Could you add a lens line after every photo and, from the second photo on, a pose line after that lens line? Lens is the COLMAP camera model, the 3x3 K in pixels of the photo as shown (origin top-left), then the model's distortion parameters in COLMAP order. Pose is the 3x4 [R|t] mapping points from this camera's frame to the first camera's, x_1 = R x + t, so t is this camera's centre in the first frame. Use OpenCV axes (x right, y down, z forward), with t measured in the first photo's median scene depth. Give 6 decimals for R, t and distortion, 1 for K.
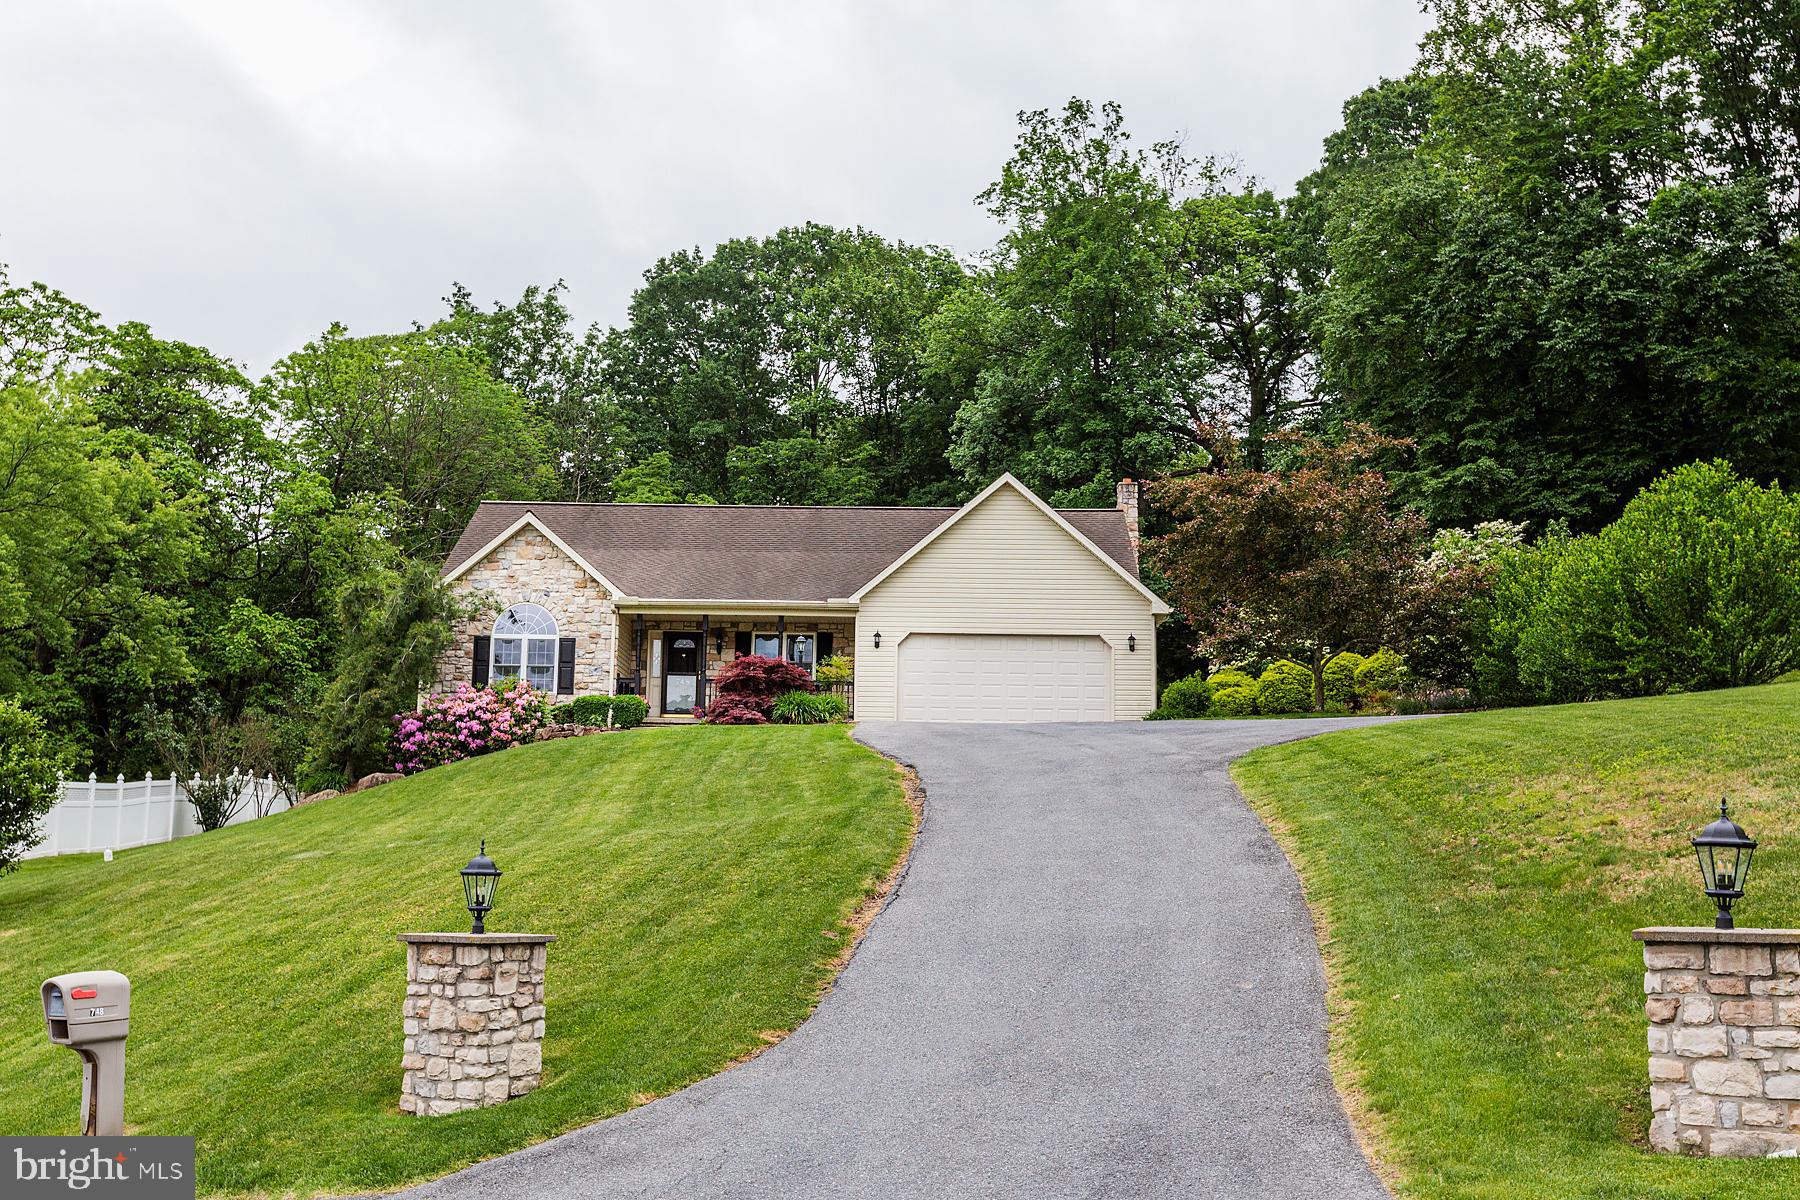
lens RADIAL K [[1867.6, 0, 905.1], [0, 1867.6, 607.7], [0, 0, 1]] dist [-0.021241, 0.000000]
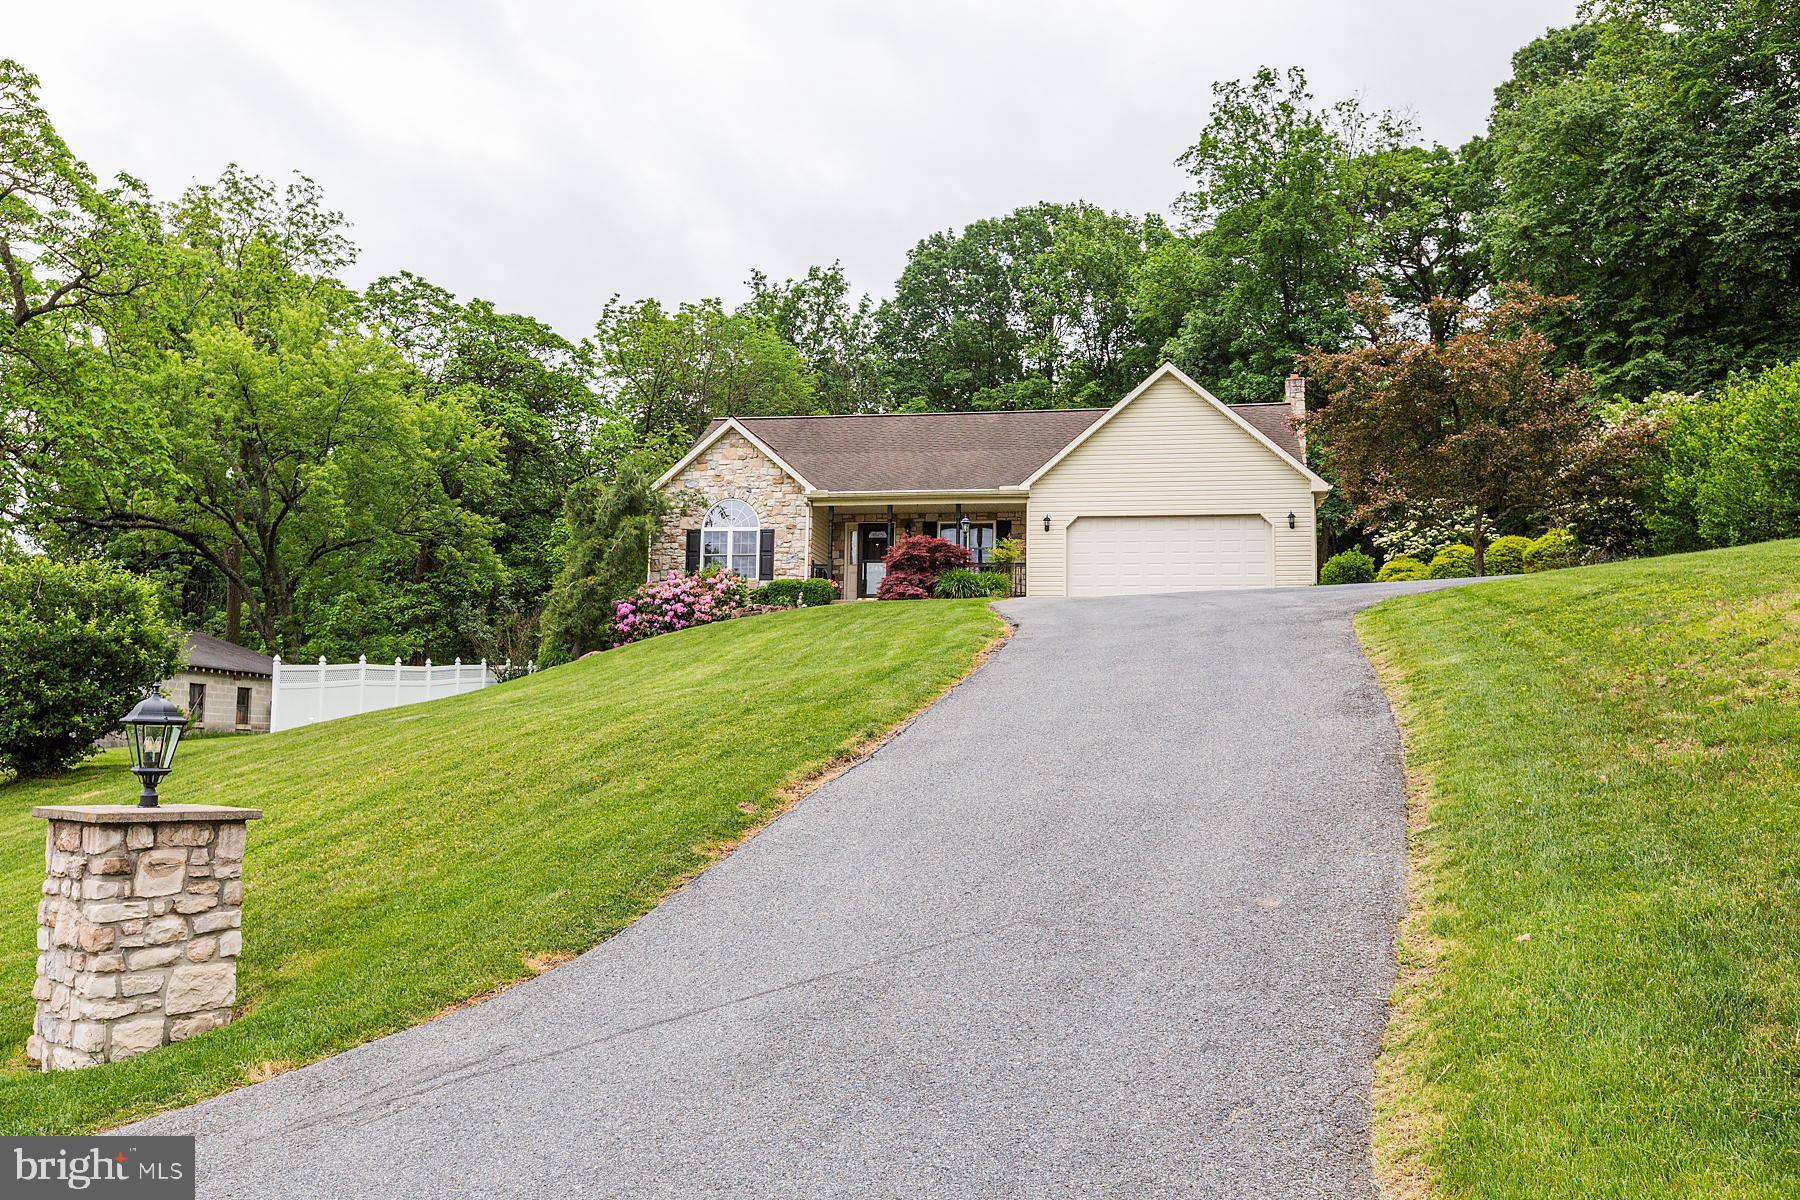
lens RADIAL K [[1451.2, 0, 899.4], [0, 1451.2, 587.5], [0, 0, 1]] dist [-0.005399, 0.005974]
pose [[0.984294, -0.018288, -0.175587, 0.046699], [0.024091, 0.999230, 0.030975, 0.025665], [0.174885, -0.034718, 0.983977, 0.161182]]
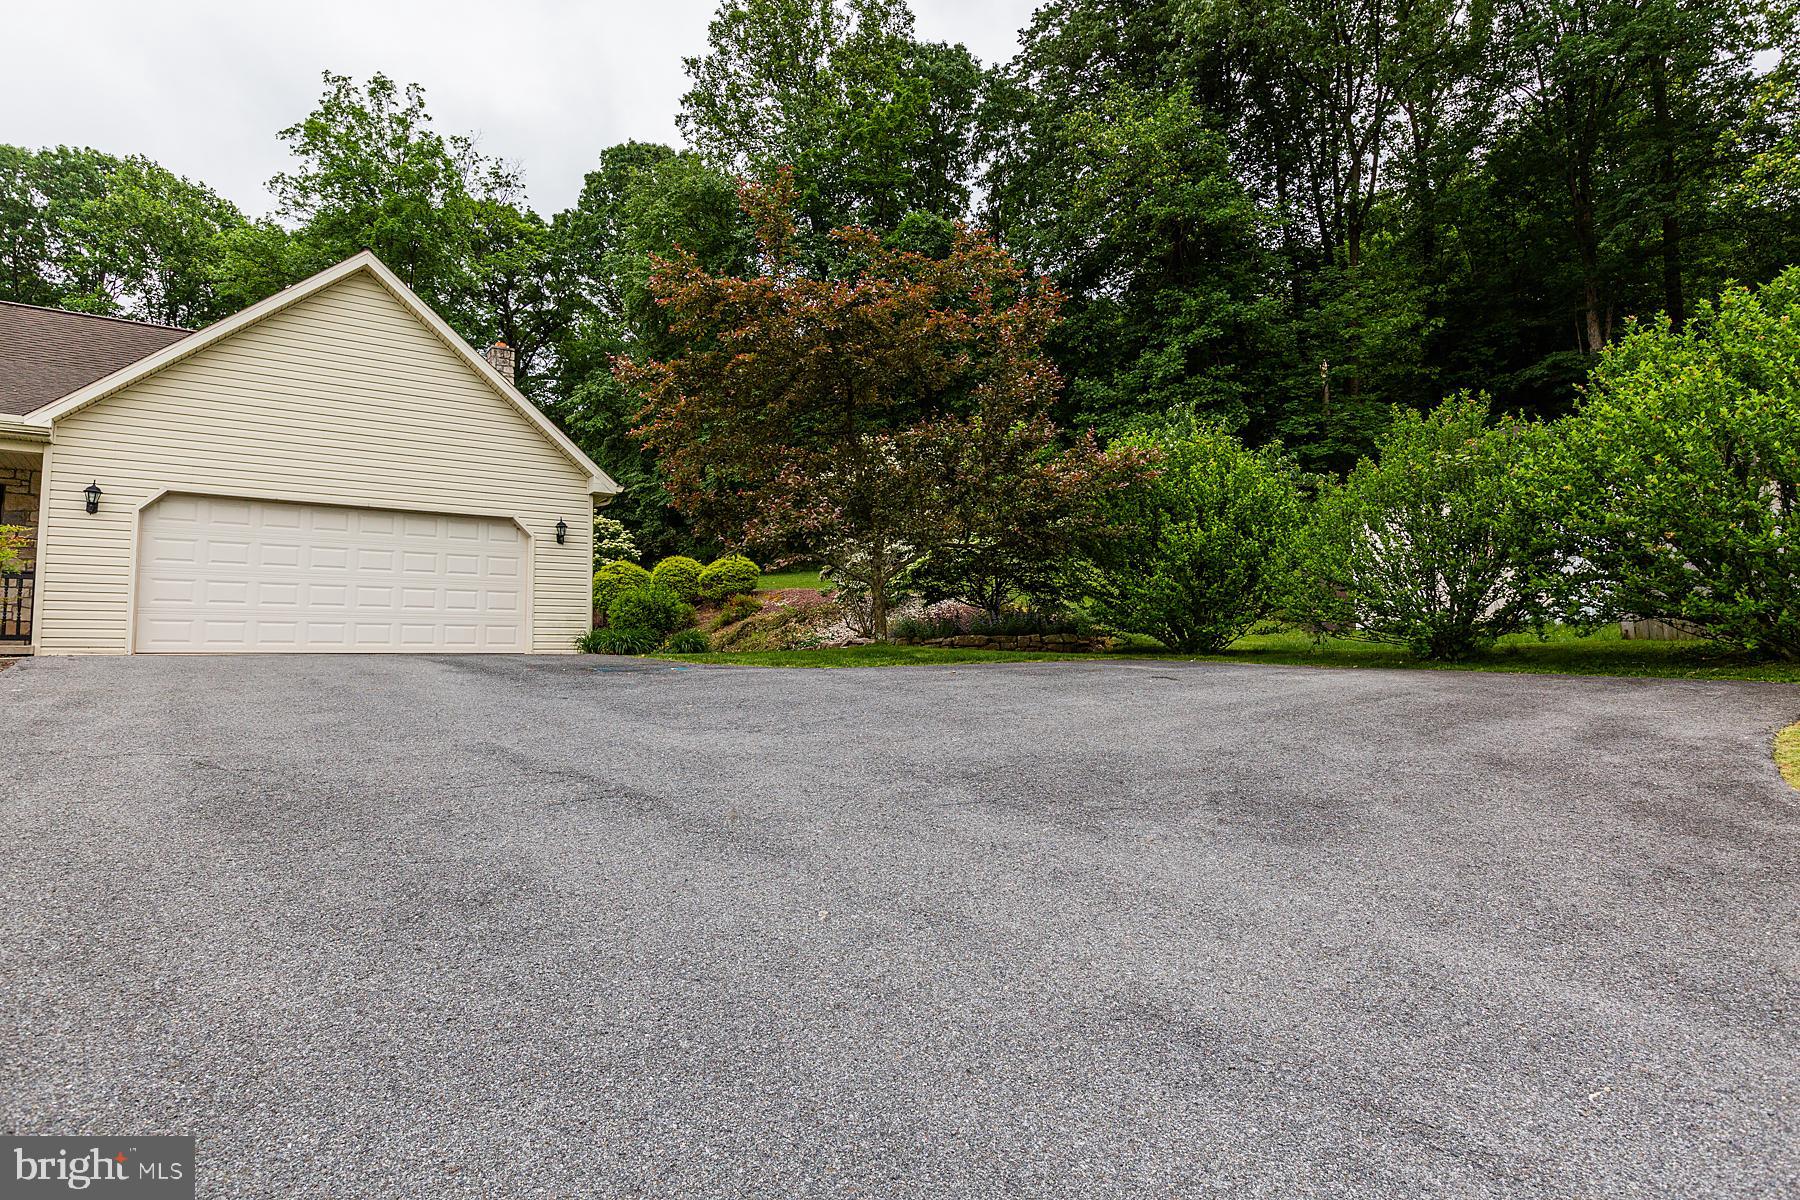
lens RADIAL K [[977.5, 0, 896.8], [0, 977.5, 590.4], [0, 0, 1]] dist [0.004703, -0.000205]
pose [[0.813421, 0.024062, 0.581178, 0.010460], [-0.056218, 0.997719, 0.037376, 0.019762], [-0.578952, -0.063075, 0.812918, 0.616381]]
